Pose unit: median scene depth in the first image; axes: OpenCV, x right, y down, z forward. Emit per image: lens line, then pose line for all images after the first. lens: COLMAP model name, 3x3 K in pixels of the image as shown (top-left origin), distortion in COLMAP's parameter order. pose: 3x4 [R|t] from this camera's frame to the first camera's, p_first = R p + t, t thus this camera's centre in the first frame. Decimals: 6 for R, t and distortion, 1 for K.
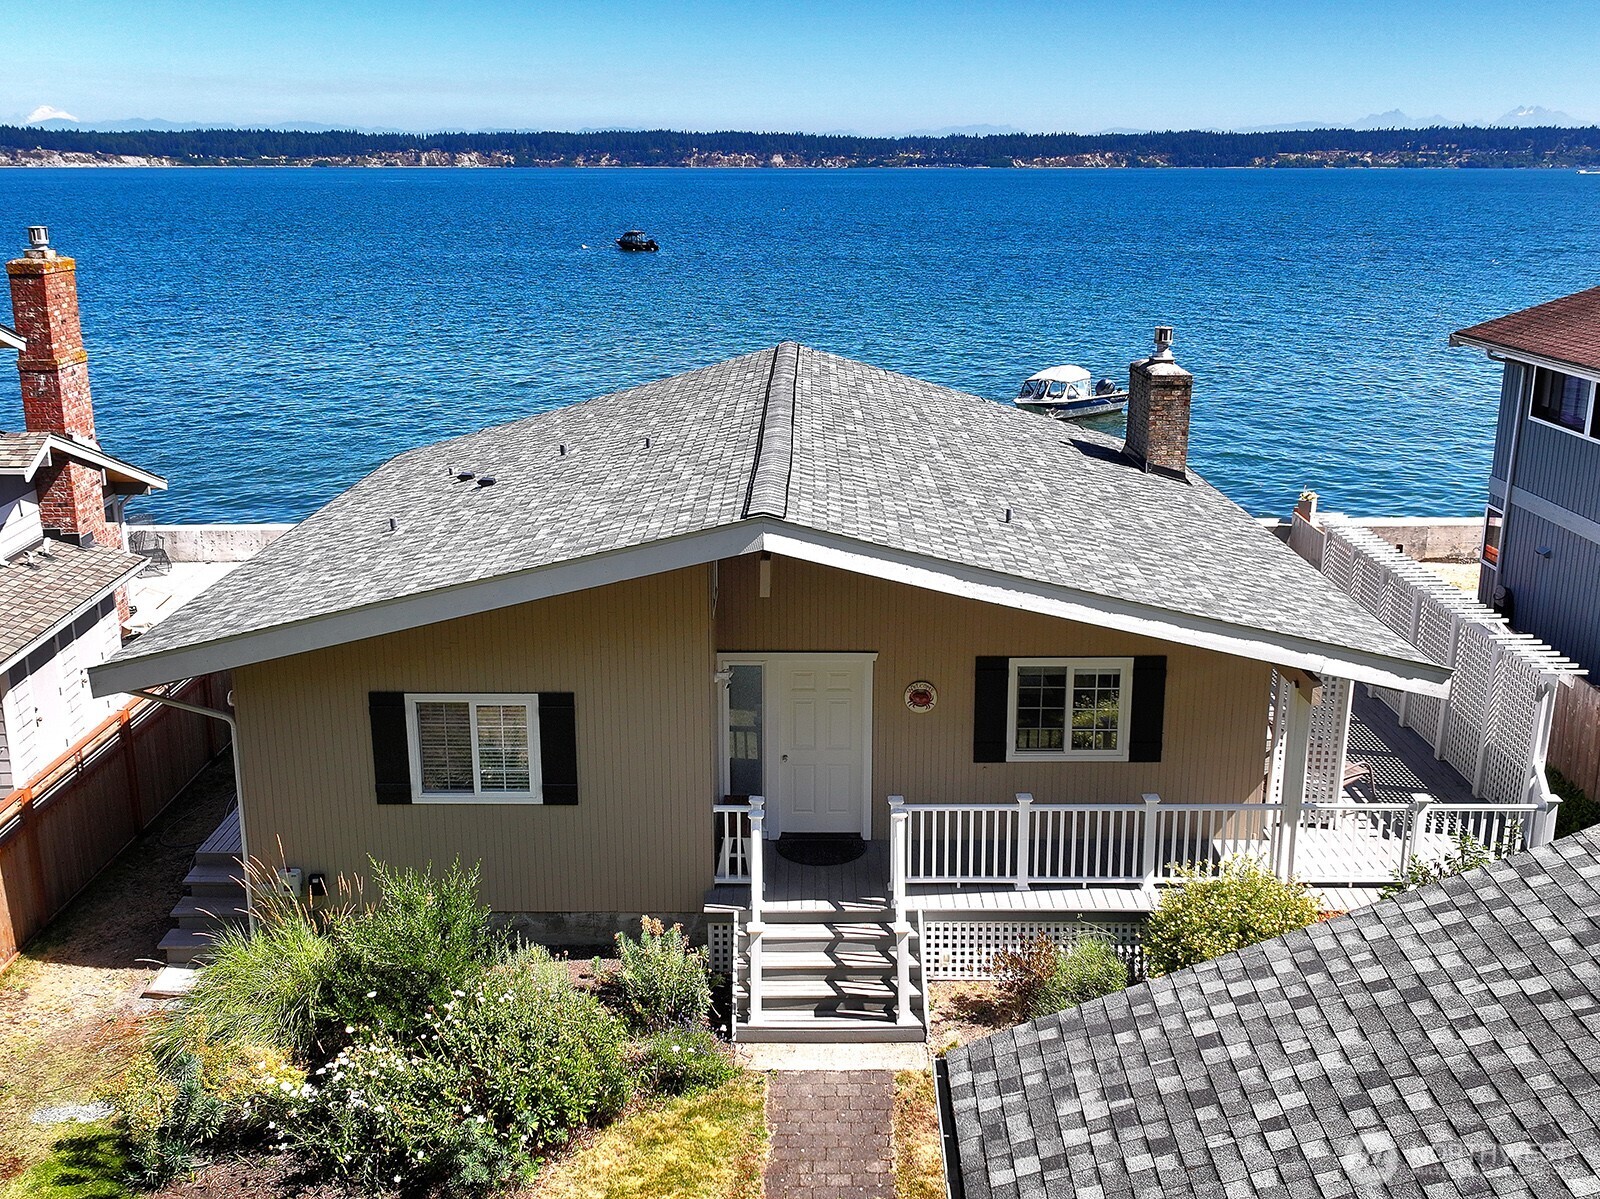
lens RADIAL K [[1552.4, 0, 861.4], [0, 1552.4, 602.4], [0, 0, 1]] dist [0.005516, -0.010785]
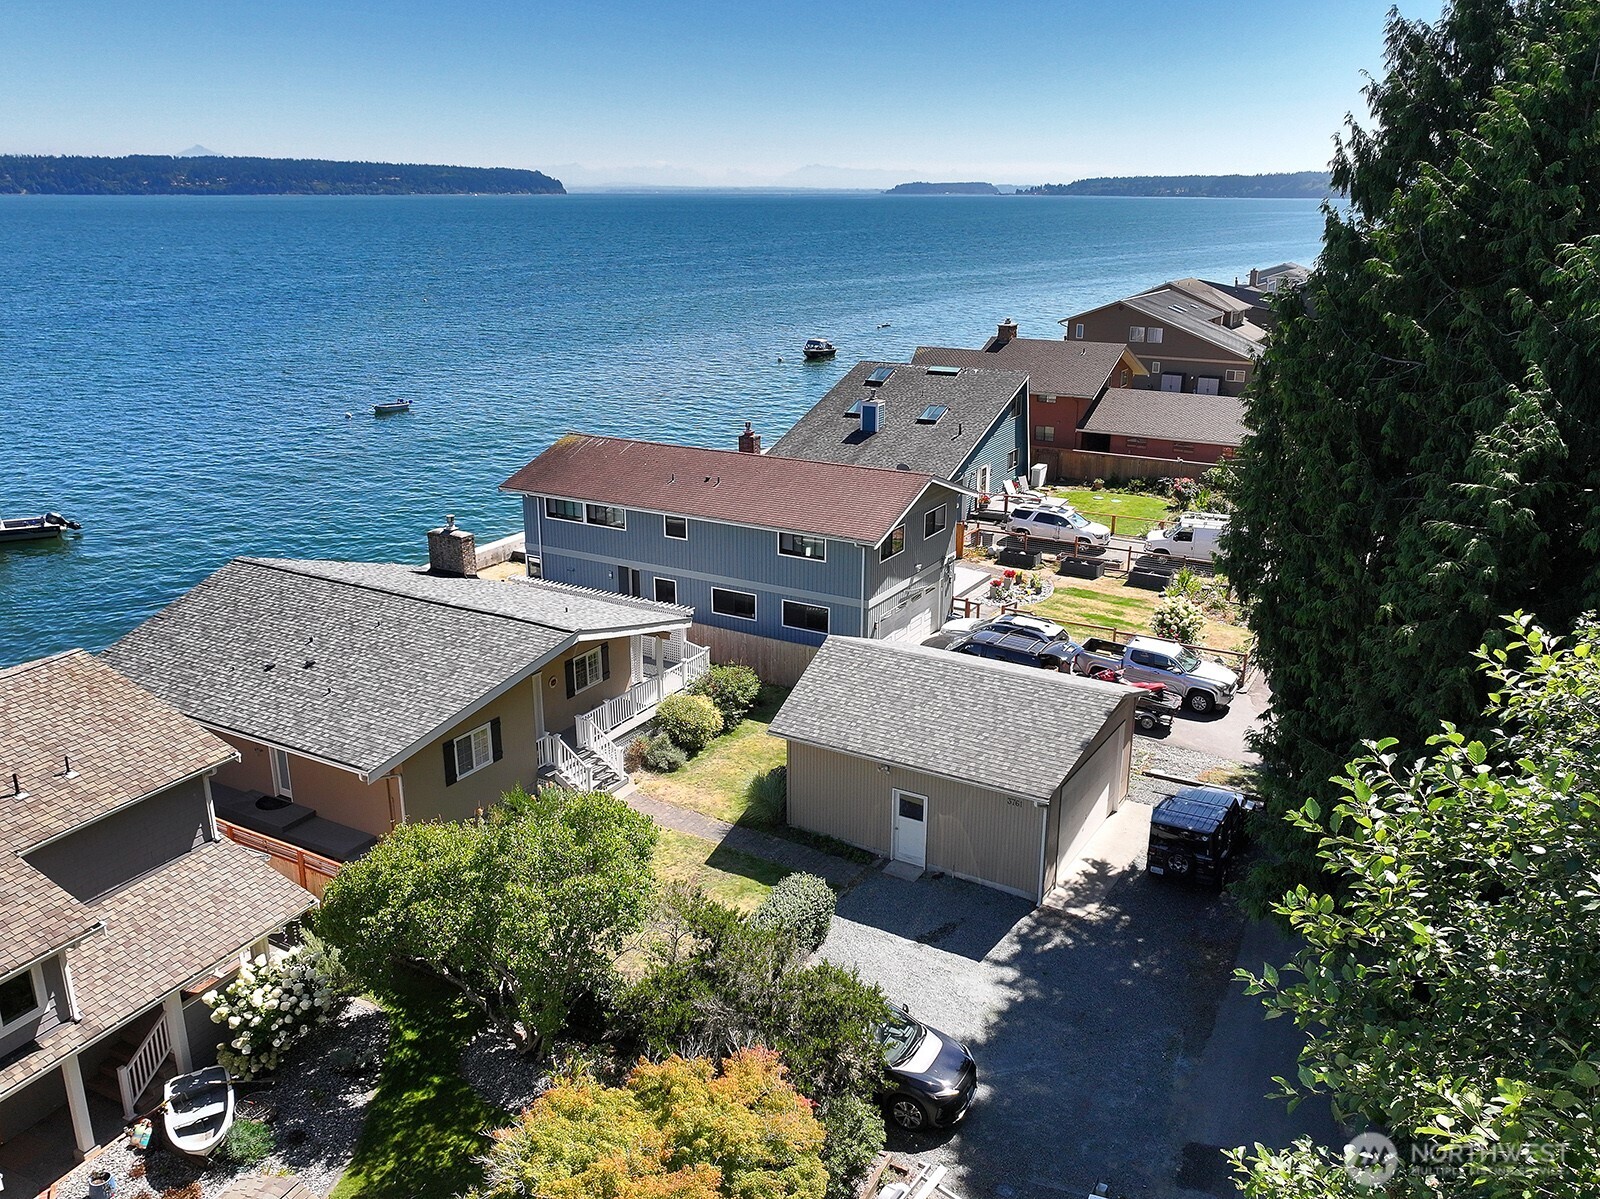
lens RADIAL K [[1273.0, 0, 800.0], [0, 1273.0, 599.5], [0, 0, 1]] dist [0.004323, 0.006194]
pose [[0.493080, -0.263773, 0.829033, -1.631525], [0.231315, 0.958378, 0.167349, -0.366155], [-0.838669, 0.109252, 0.533572, -0.587737]]
